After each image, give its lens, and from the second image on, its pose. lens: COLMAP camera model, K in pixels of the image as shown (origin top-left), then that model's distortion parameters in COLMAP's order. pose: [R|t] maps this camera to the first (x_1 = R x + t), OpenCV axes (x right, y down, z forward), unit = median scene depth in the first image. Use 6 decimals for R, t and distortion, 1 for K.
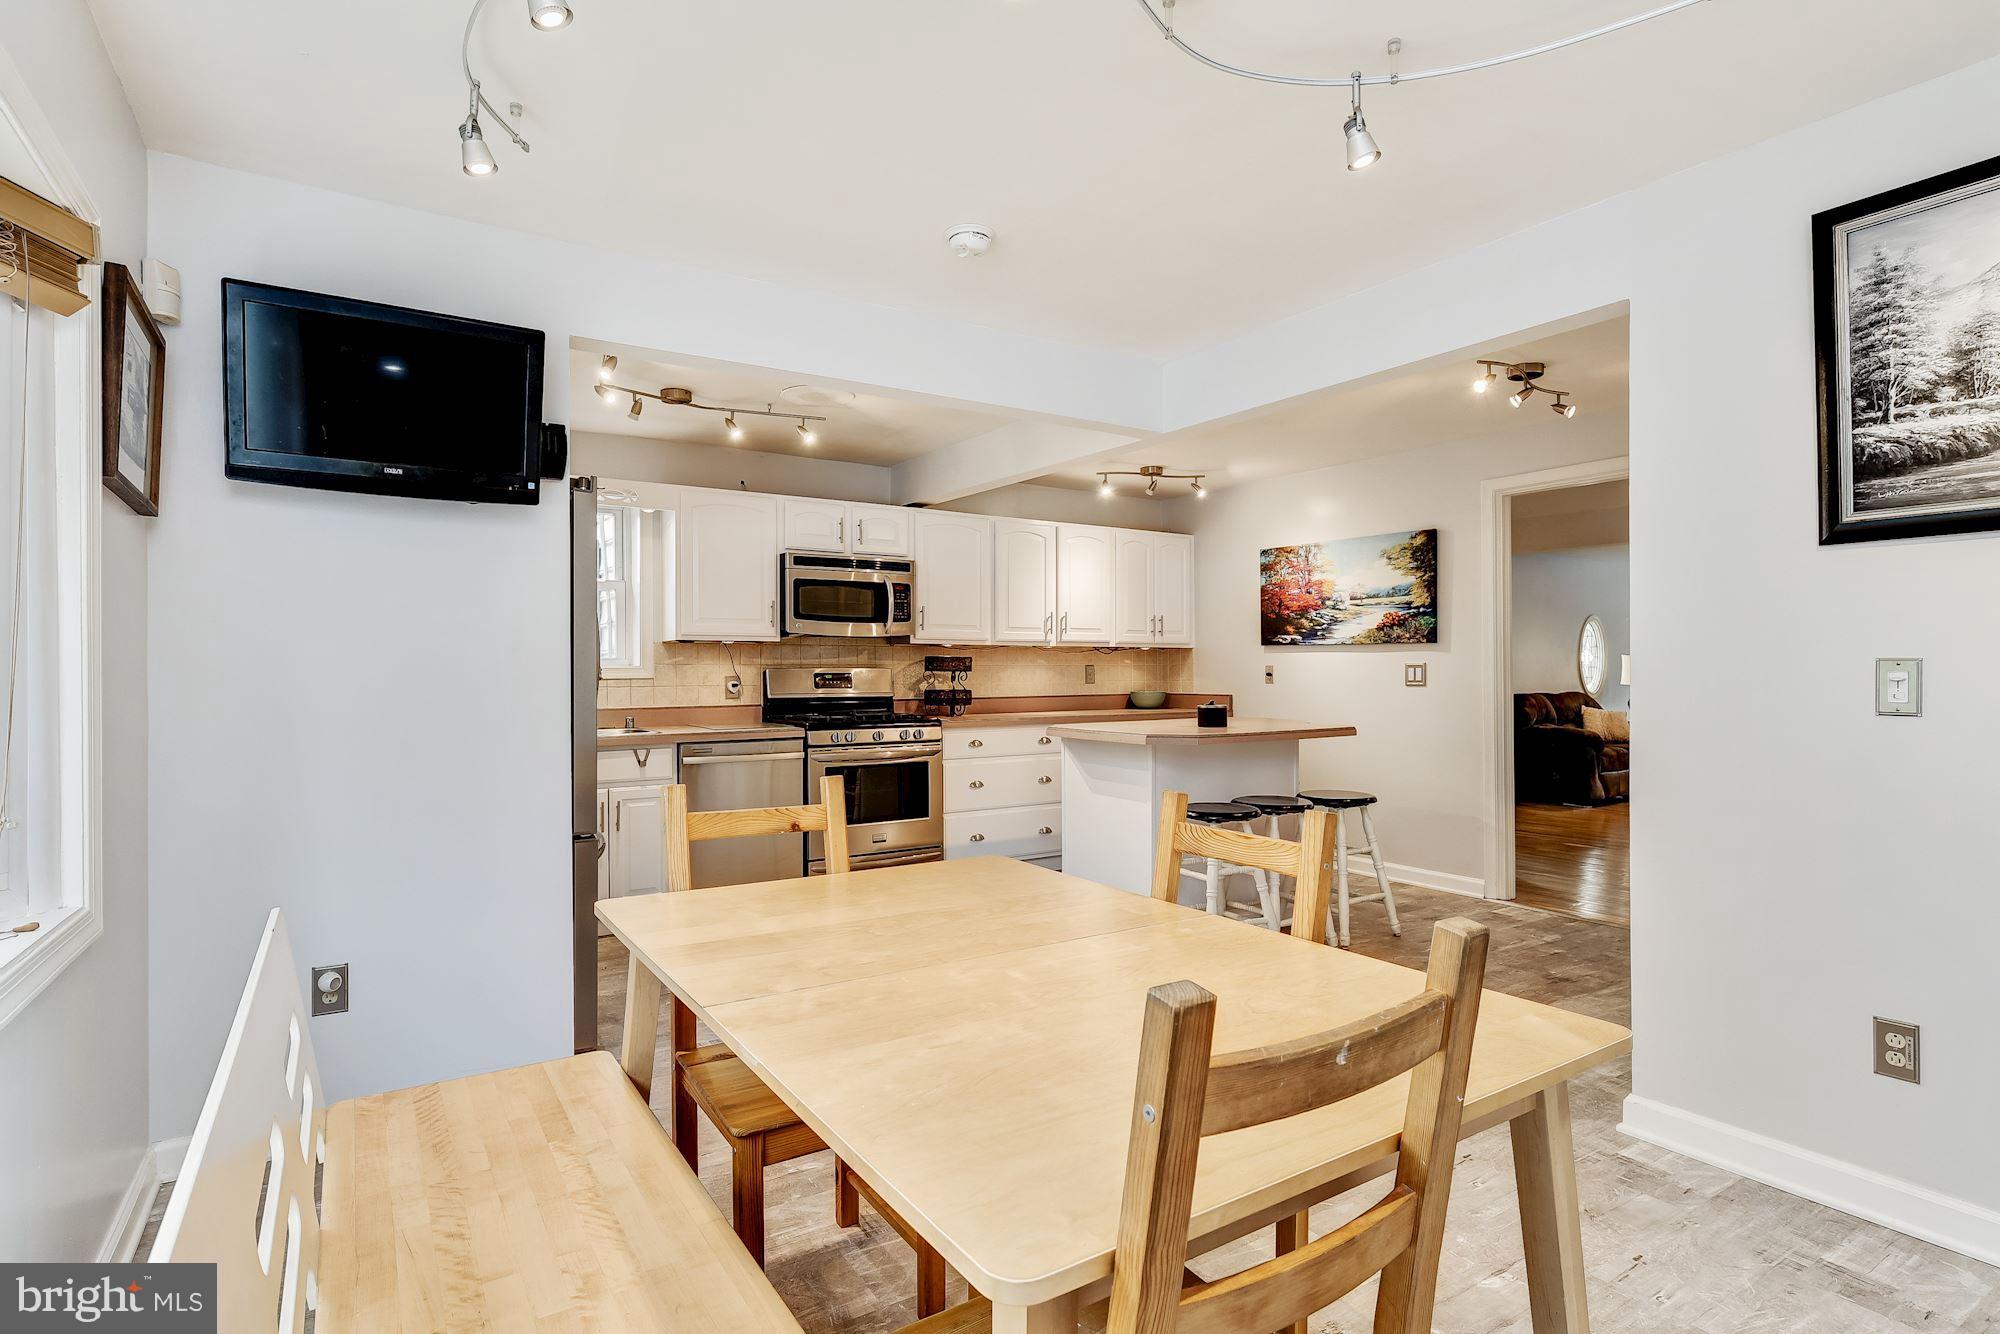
lens RADIAL K [[1010.9, 0, 998.6], [0, 1010.9, 670.5], [0, 0, 1]] dist [0.000601, -0.000076]
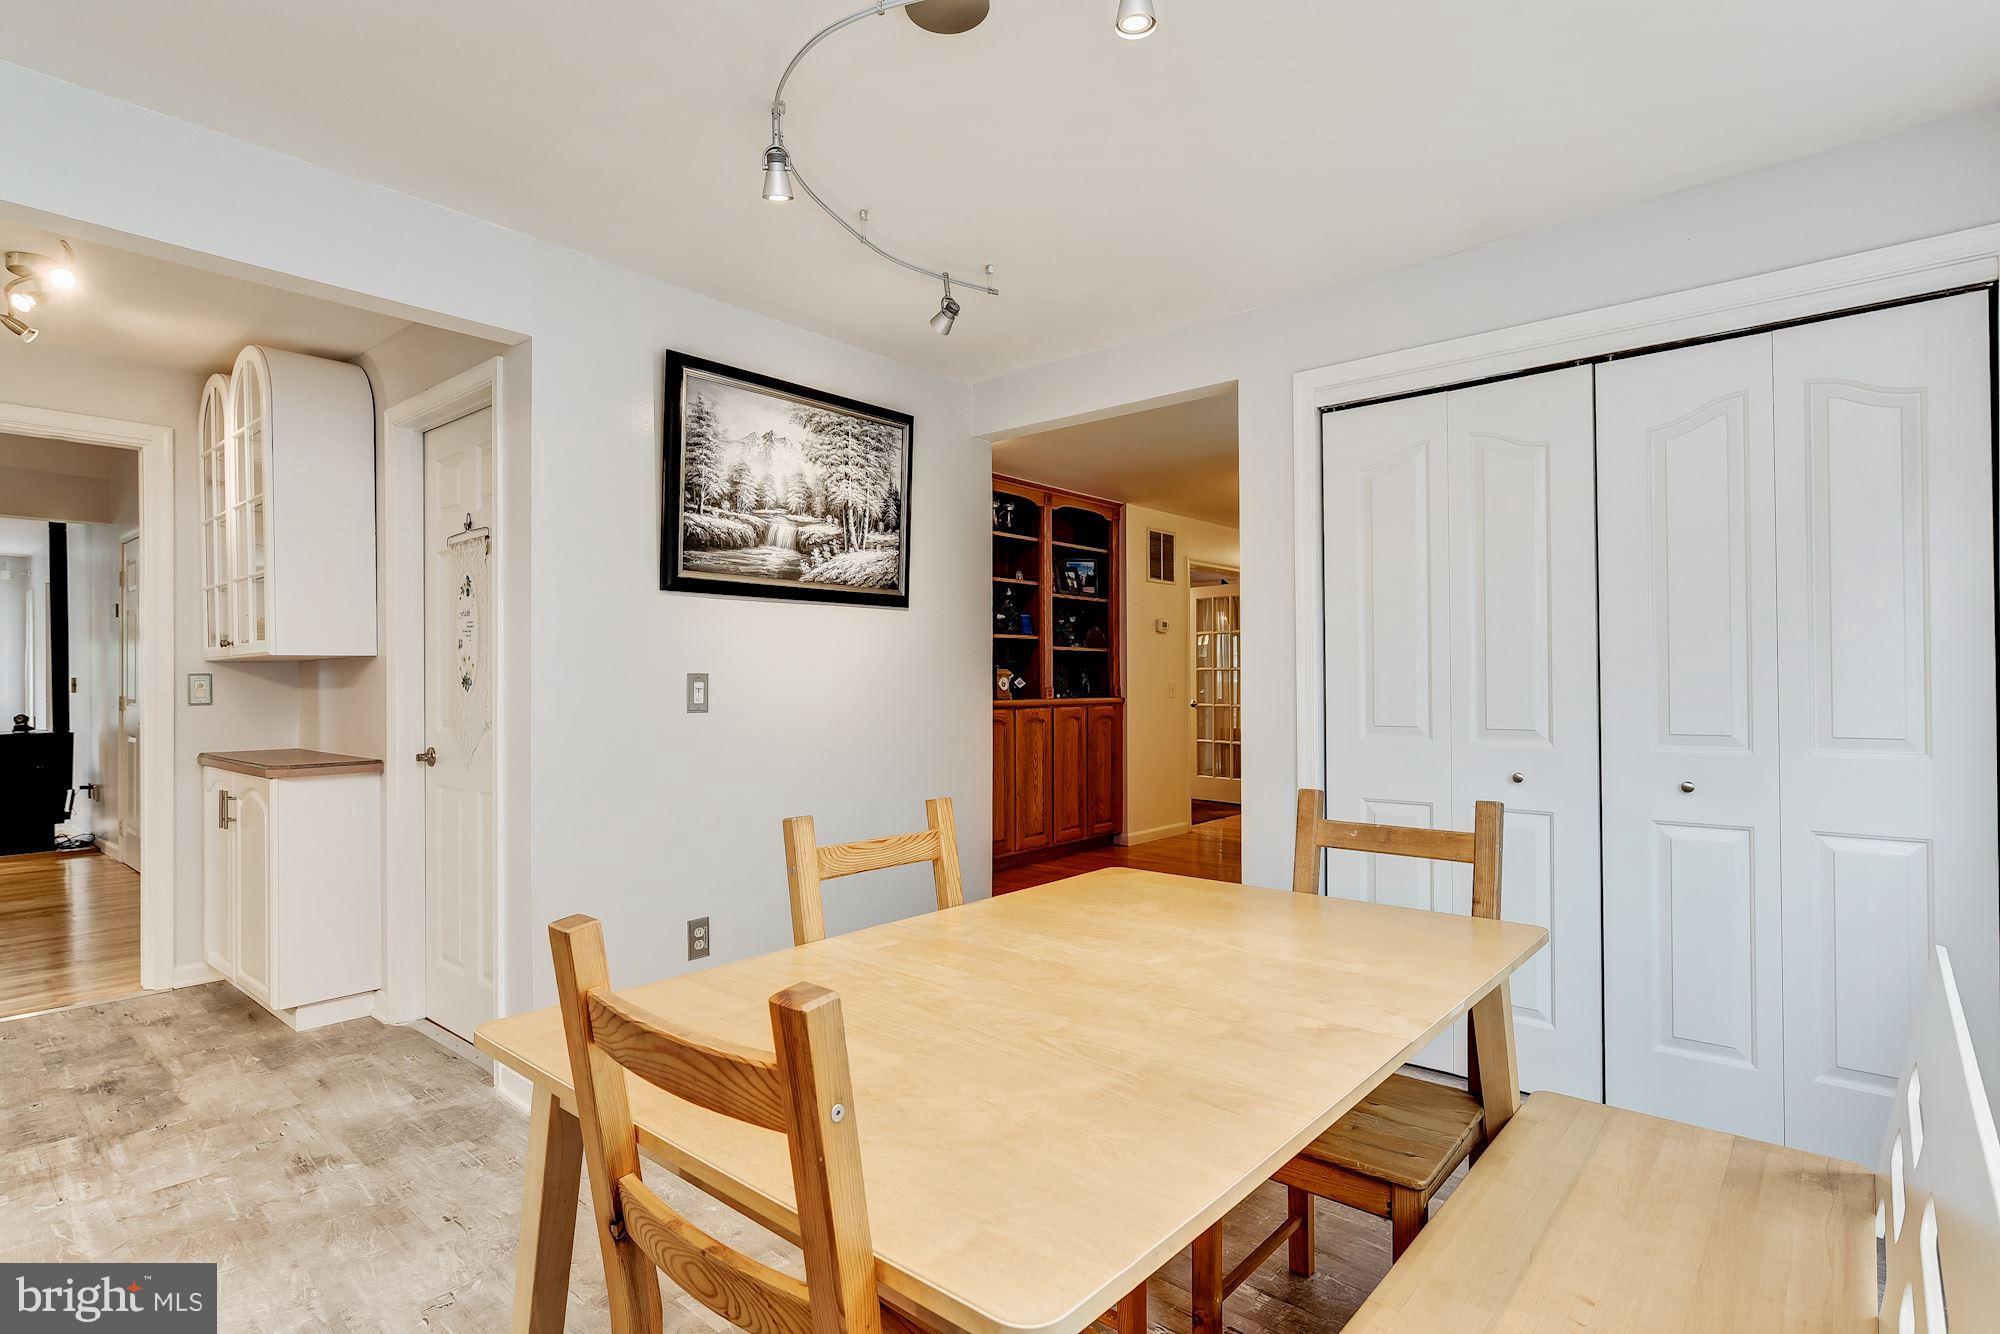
lens RADIAL K [[1010.9, 0, 999.4], [0, 1010.9, 672.3], [0, 0, 1]] dist [0.000601, -0.000076]
pose [[-0.276182, 0.012217, 0.961028, -0.657648], [0.002500, 0.999925, -0.011994, 0.005188], [-0.961102, -0.000910, -0.276192, 0.987140]]
